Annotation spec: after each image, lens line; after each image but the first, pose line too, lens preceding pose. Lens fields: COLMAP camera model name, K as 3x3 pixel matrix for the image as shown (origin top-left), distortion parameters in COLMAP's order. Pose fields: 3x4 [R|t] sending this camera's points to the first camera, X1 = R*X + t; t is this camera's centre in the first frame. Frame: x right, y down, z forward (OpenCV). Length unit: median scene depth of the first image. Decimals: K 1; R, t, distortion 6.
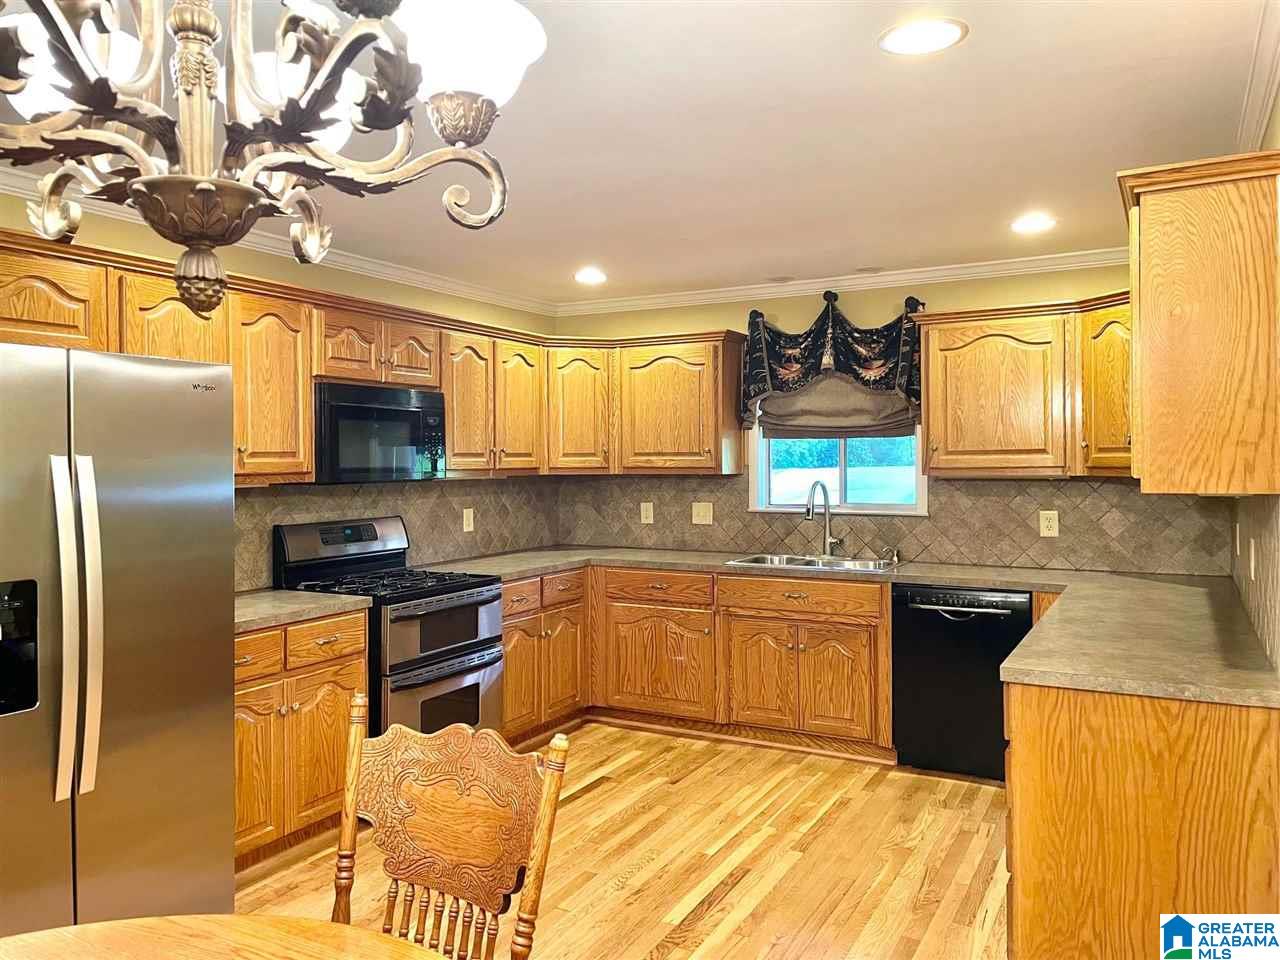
lens RADIAL K [[974.9, 0, 619.3], [0, 974.9, 467.9], [0, 0, 1]] dist [0.090812, -0.112797]
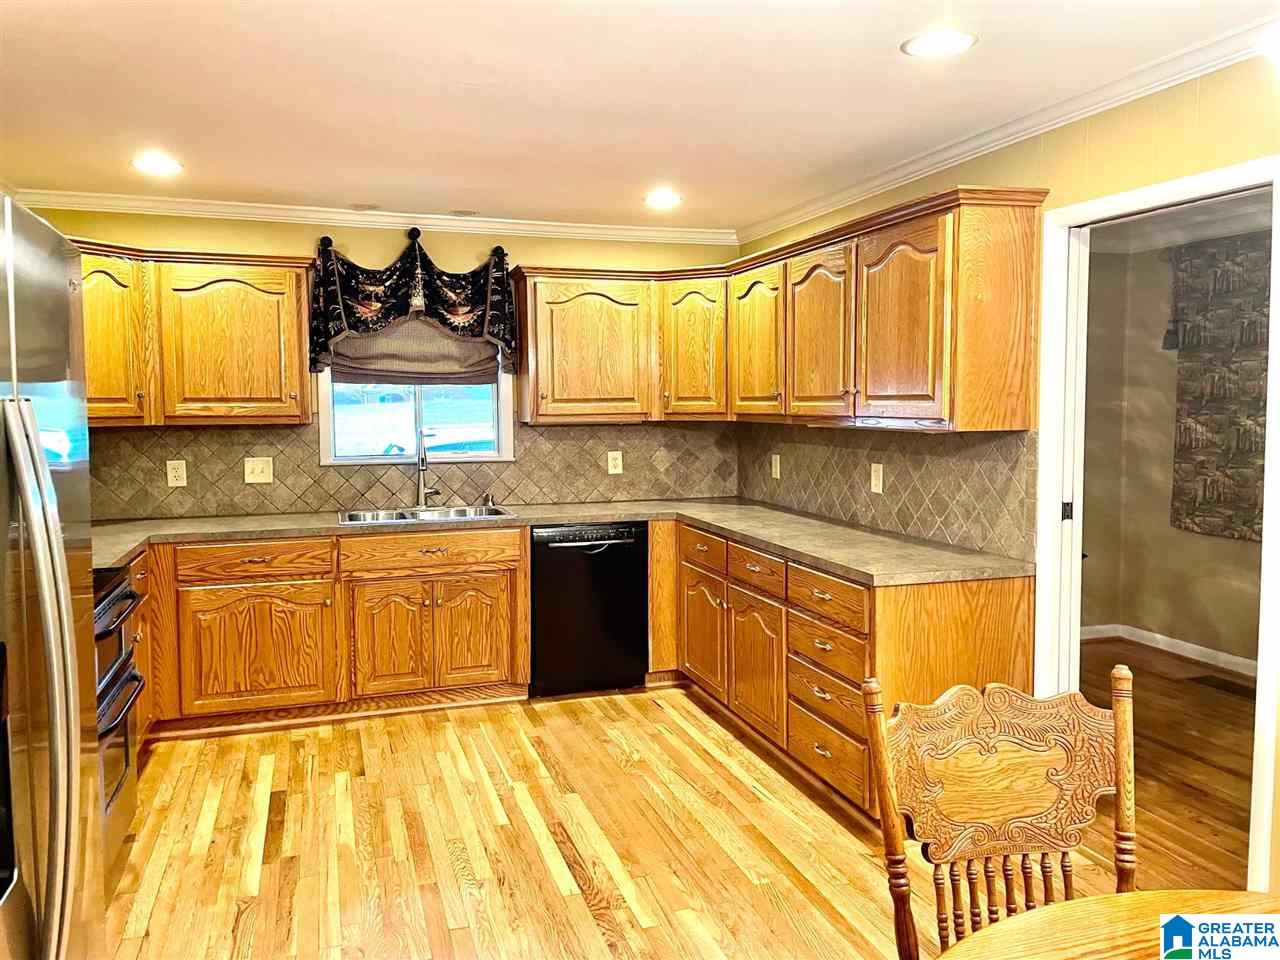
lens RADIAL K [[974.9, 0, 633.3], [0, 974.9, 472.3], [0, 0, 1]] dist [0.090812, -0.112797]
pose [[0.678323, -0.050668, 0.733014, -0.382096], [0.007325, 0.998036, 0.062209, -0.002818], [-0.734727, -0.036829, 0.677362, 0.213108]]
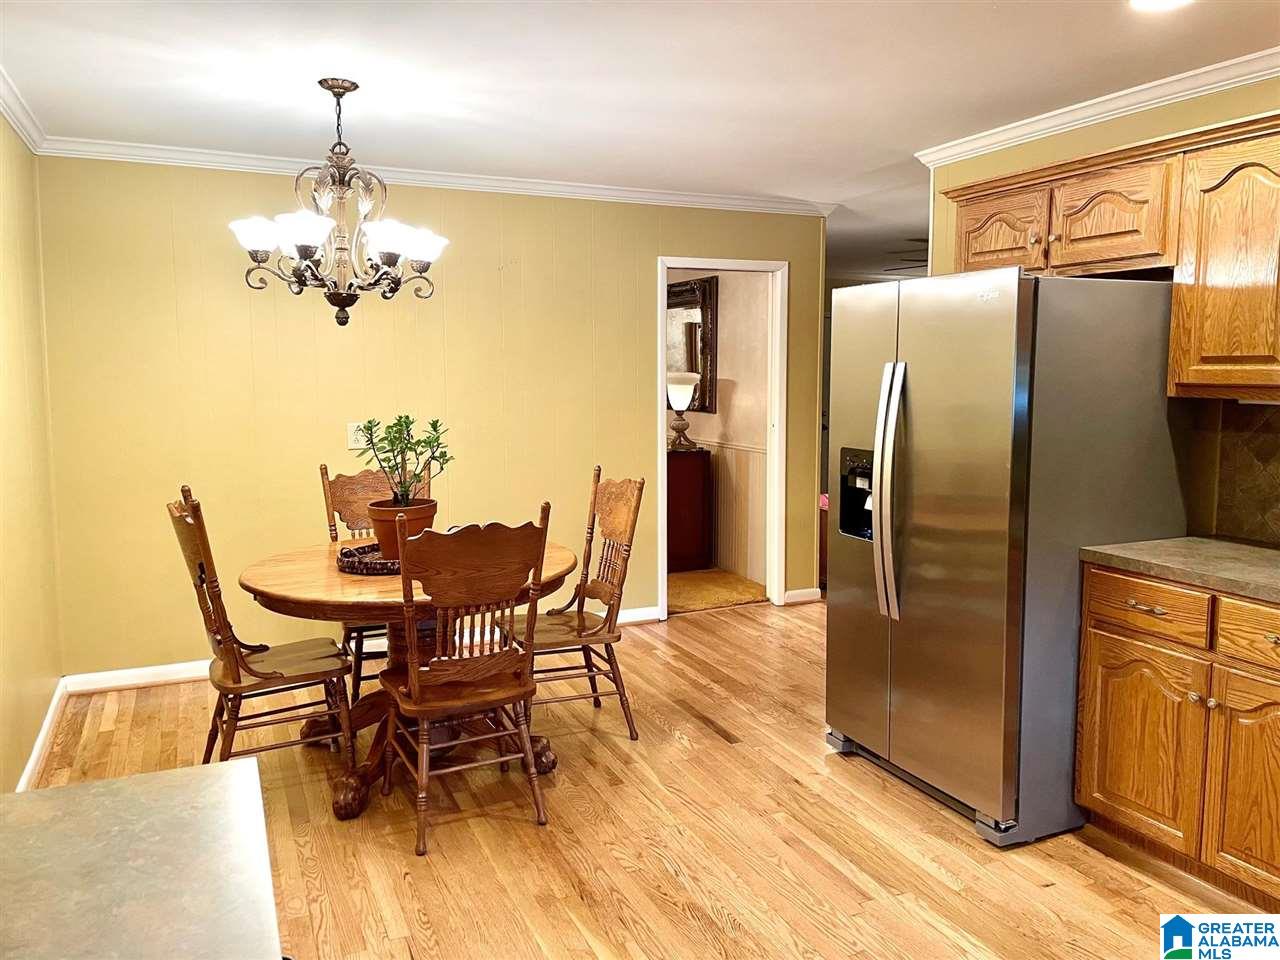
lens RADIAL K [[974.9, 0, 644.9], [0, 974.9, 469.4], [0, 0, 1]] dist [0.090812, -0.112797]
pose [[-0.588435, 0.089800, -0.803542, 0.373029], [-0.006165, 0.993286, 0.115519, -0.011214], [0.808521, 0.072929, -0.583931, 0.799105]]
